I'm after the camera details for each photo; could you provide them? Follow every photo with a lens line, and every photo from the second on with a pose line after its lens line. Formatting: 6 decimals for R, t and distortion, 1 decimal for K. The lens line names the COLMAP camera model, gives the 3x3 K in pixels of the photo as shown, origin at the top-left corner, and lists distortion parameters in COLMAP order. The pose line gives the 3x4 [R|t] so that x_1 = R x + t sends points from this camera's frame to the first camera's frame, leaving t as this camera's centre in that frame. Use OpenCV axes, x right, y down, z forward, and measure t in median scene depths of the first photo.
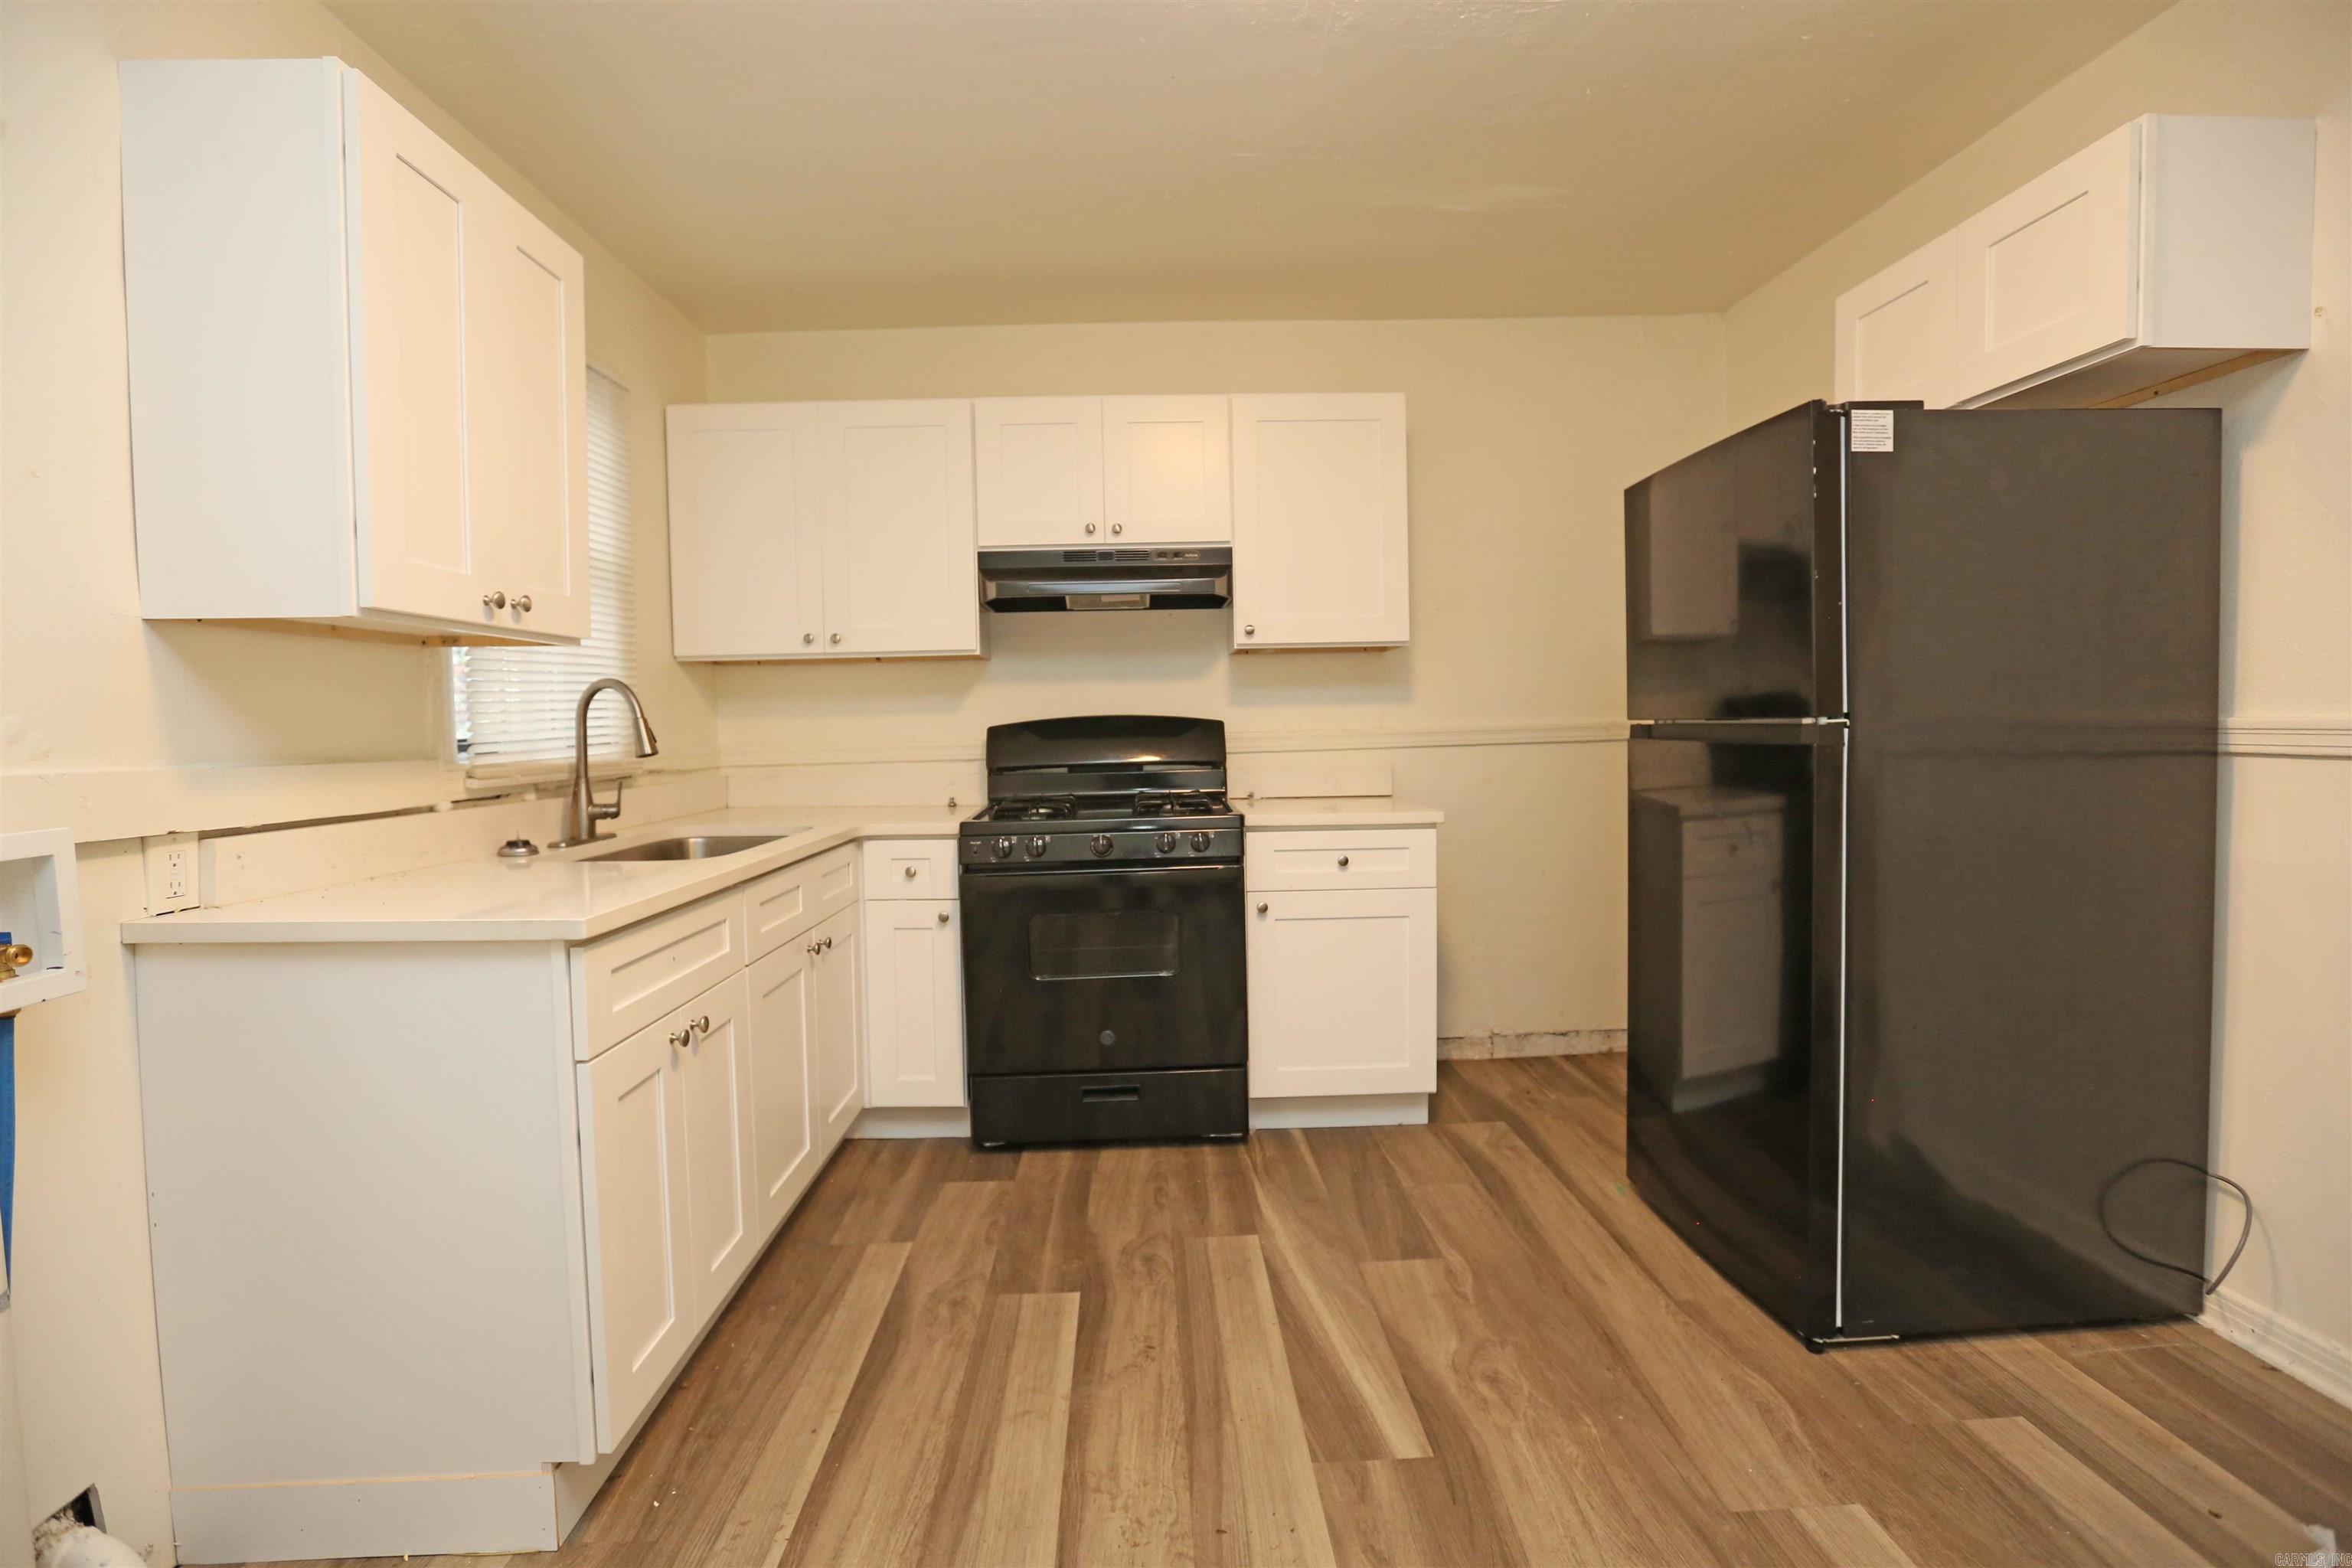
lens RADIAL K [[1063.1, 0, 1165.8], [0, 1063.1, 771.5], [0, 0, 1]] dist [-0.059372, 0.019374]
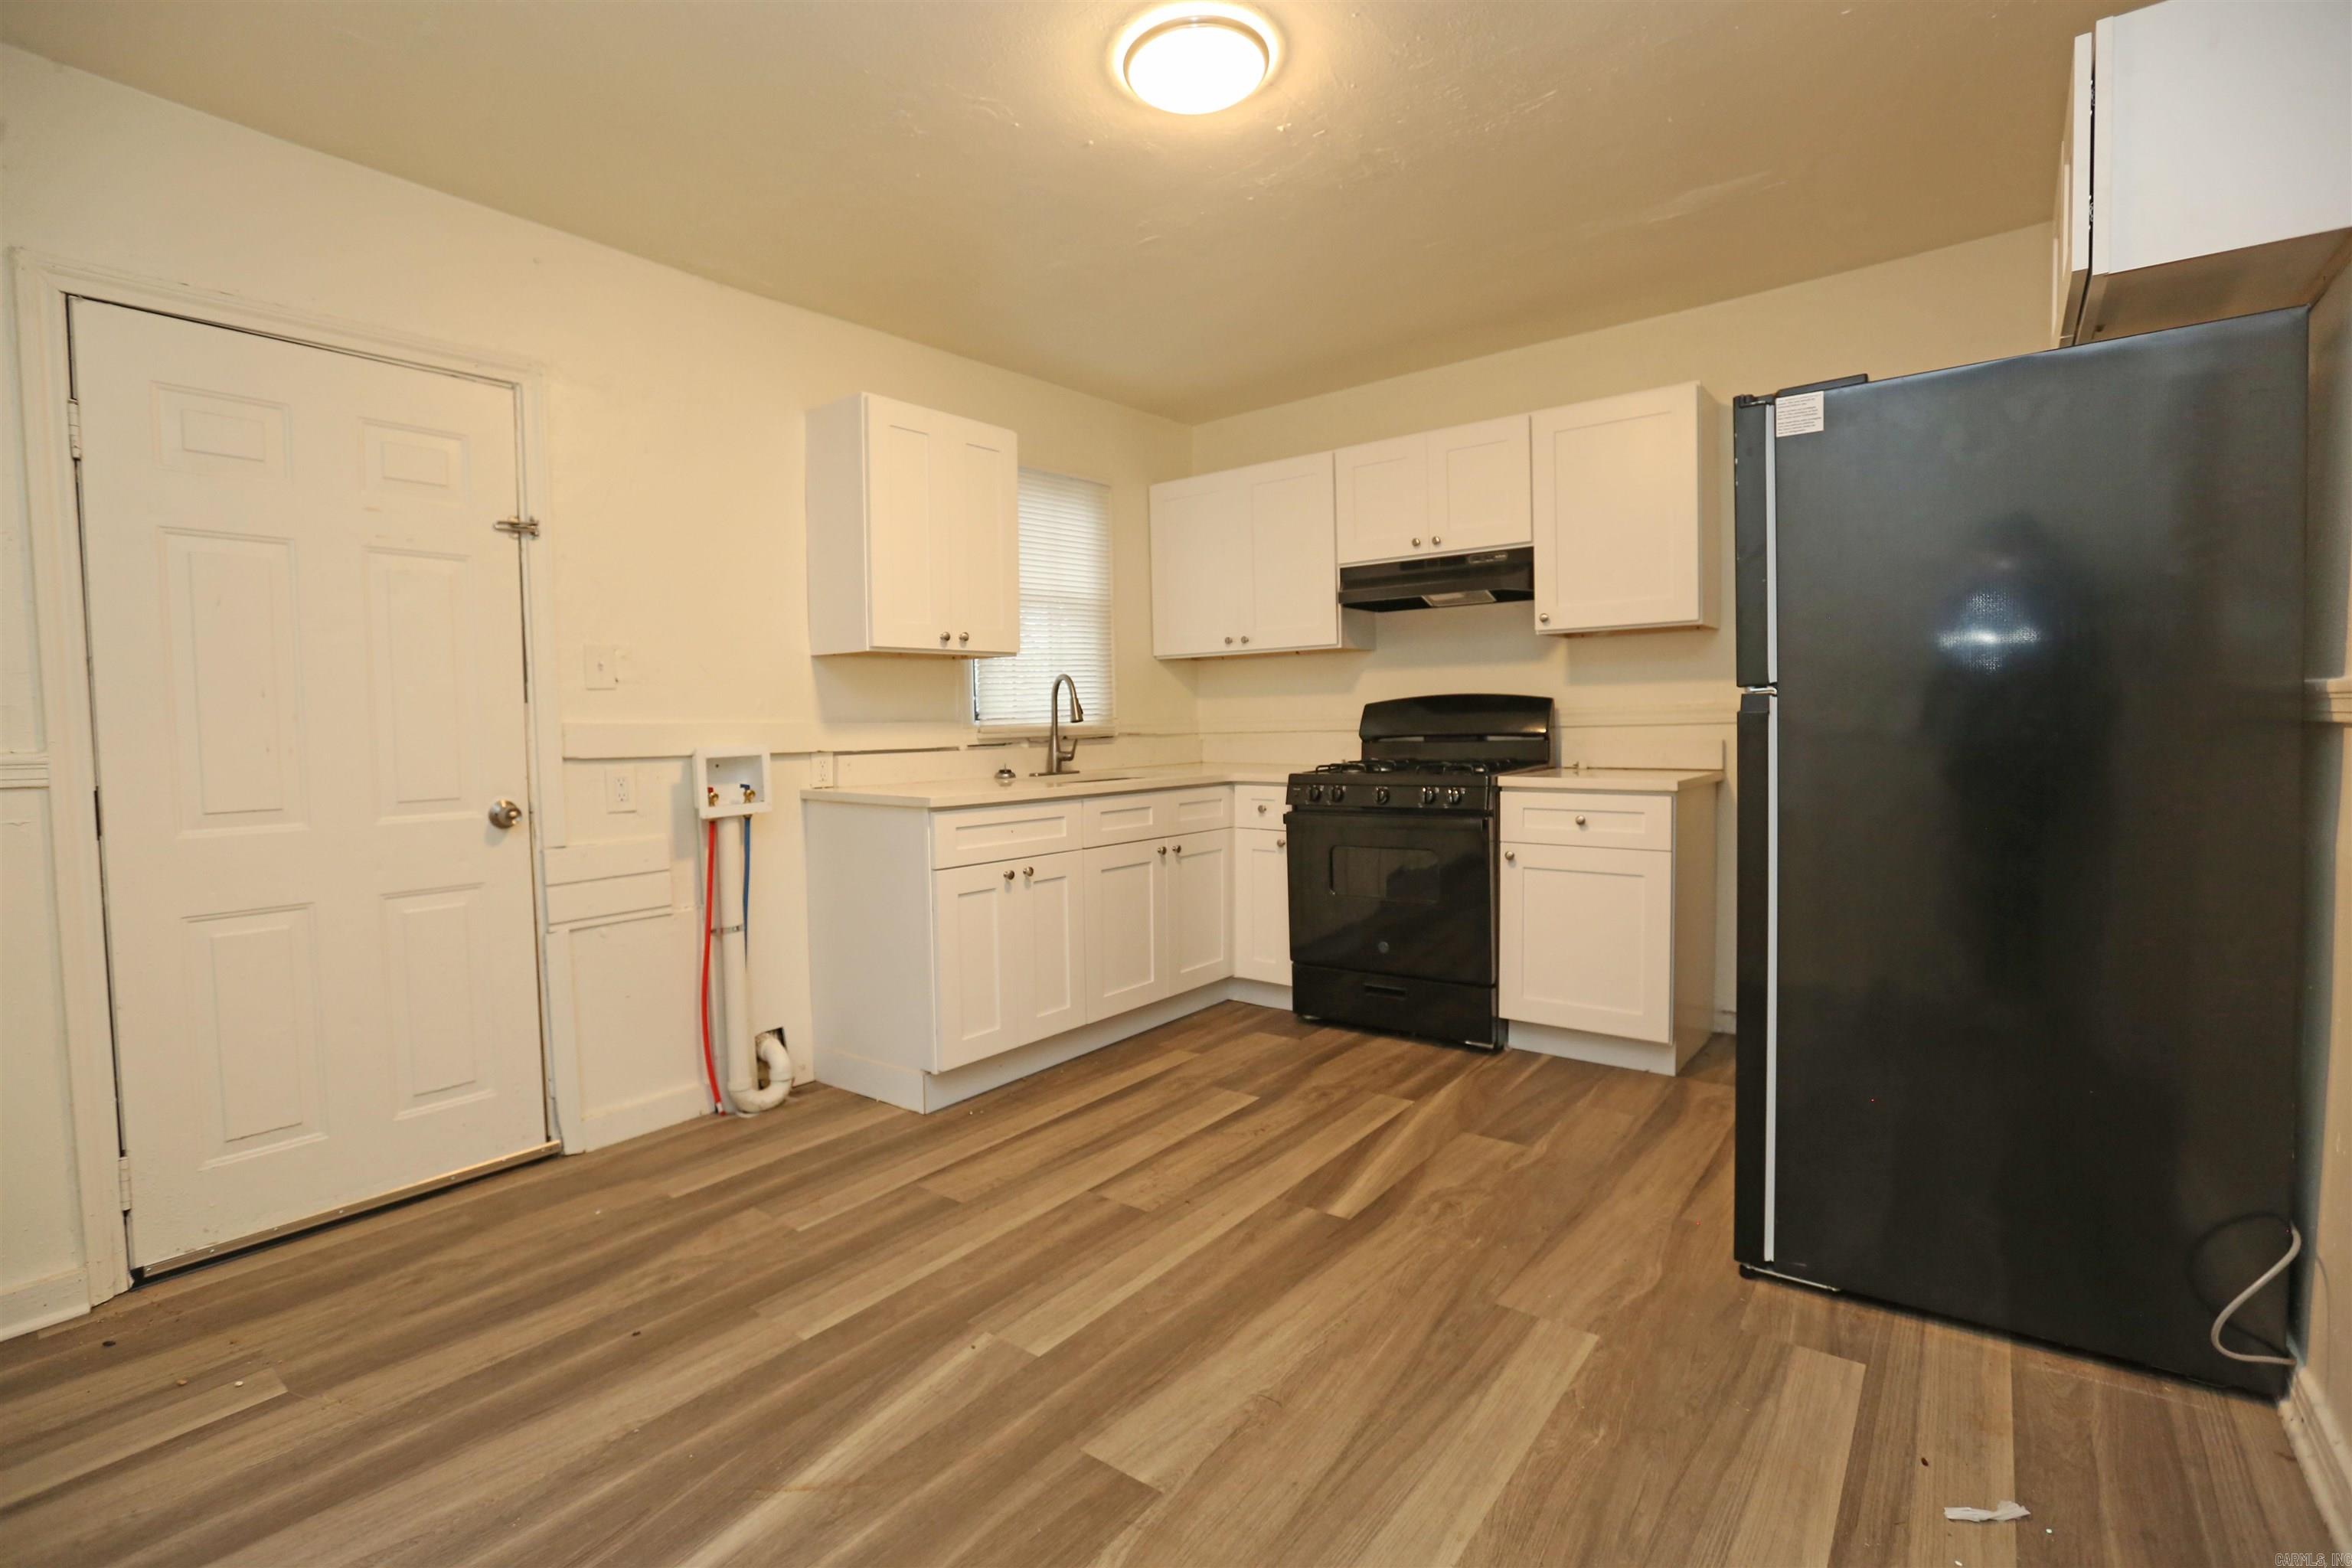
lens RADIAL K [[1063.1, 0, 1165.8], [0, 1063.1, 771.5], [0, 0, 1]] dist [-0.059372, 0.019374]
pose [[0.768914, 0.034802, -0.638405, 0.636956], [-0.024974, 0.999390, 0.024402, 0.018161], [0.638865, -0.002820, 0.769314, -0.166872]]
